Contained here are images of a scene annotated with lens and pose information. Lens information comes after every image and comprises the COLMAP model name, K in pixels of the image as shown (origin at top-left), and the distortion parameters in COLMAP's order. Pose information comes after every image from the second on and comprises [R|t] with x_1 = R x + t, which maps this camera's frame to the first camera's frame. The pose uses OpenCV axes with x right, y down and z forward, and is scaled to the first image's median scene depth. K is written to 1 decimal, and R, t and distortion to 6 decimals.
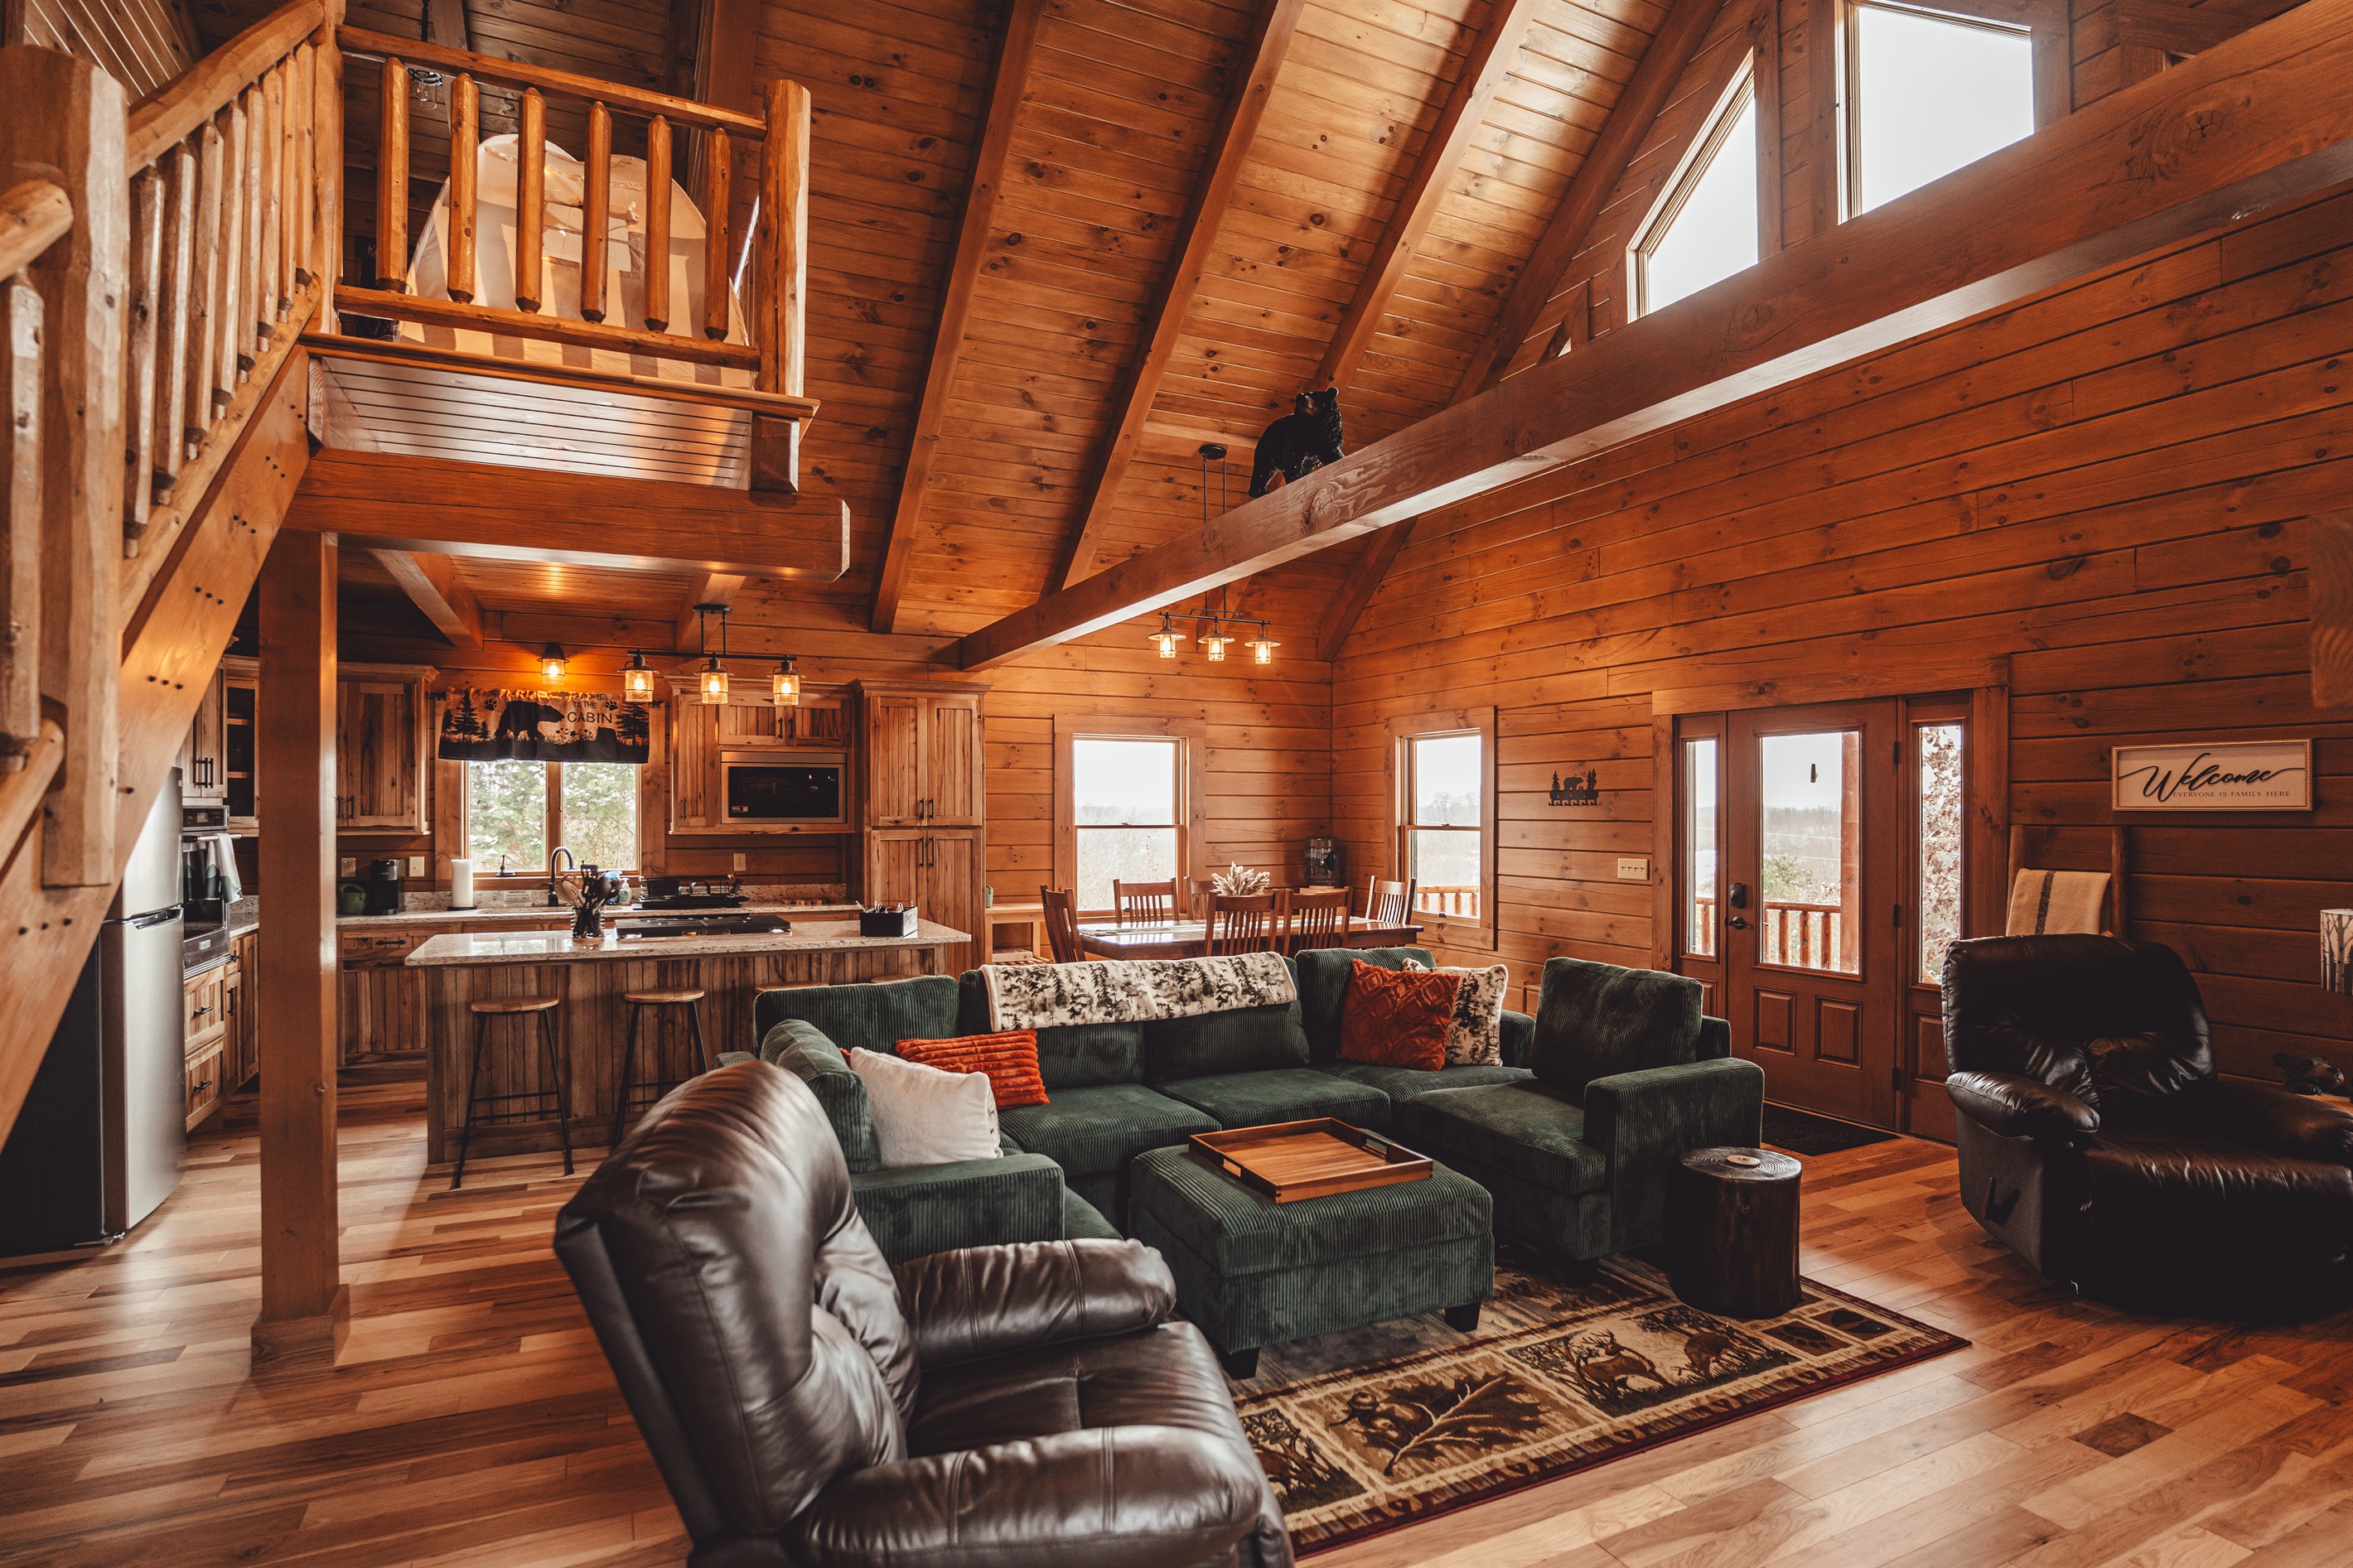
lens RADIAL K [[1157.0, 0, 1177.4], [0, 1157.0, 805.3], [0, 0, 1]] dist [-0.027377, 0.000373]
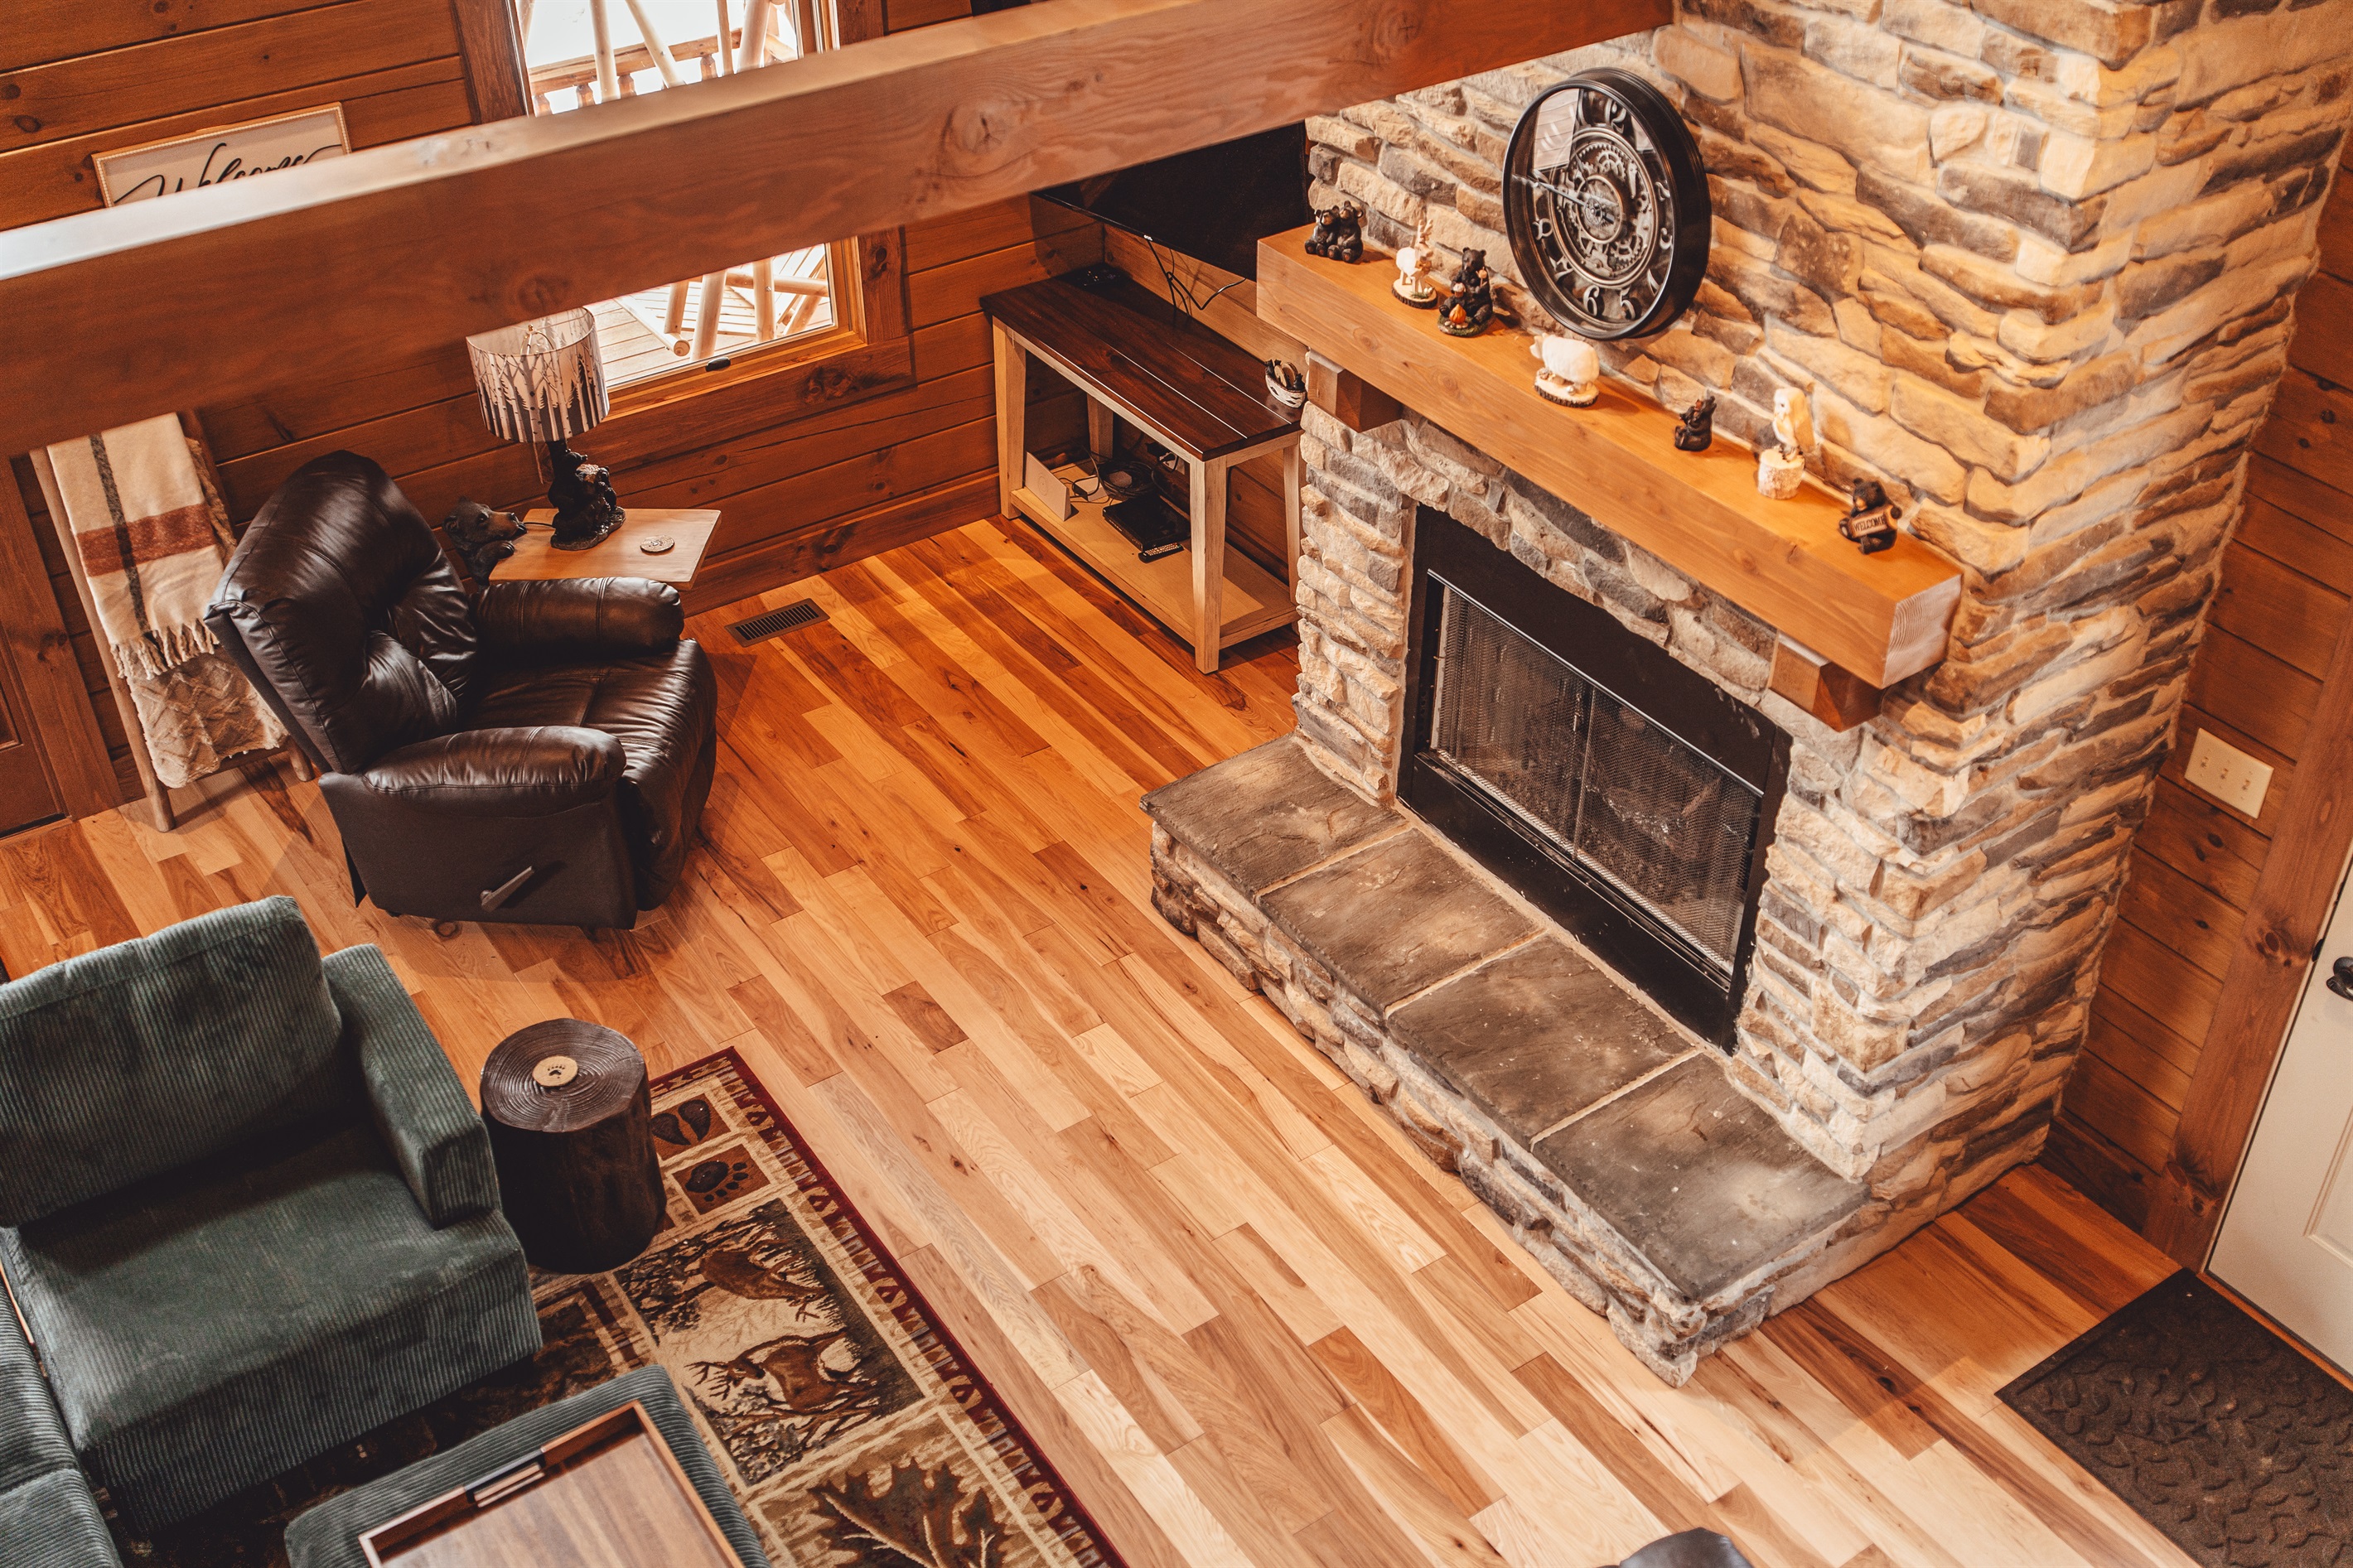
lens RADIAL K [[2392.1, 0, 1183.6], [0, 2392.1, 789.2], [0, 0, 1]] dist [0.019331, 0.000000]
pose [[-0.156177, -0.574385, 0.803549, -0.849189], [-0.005002, 0.813981, 0.580870, -0.896908], [-0.987716, 0.086699, -0.129998, 1.053870]]
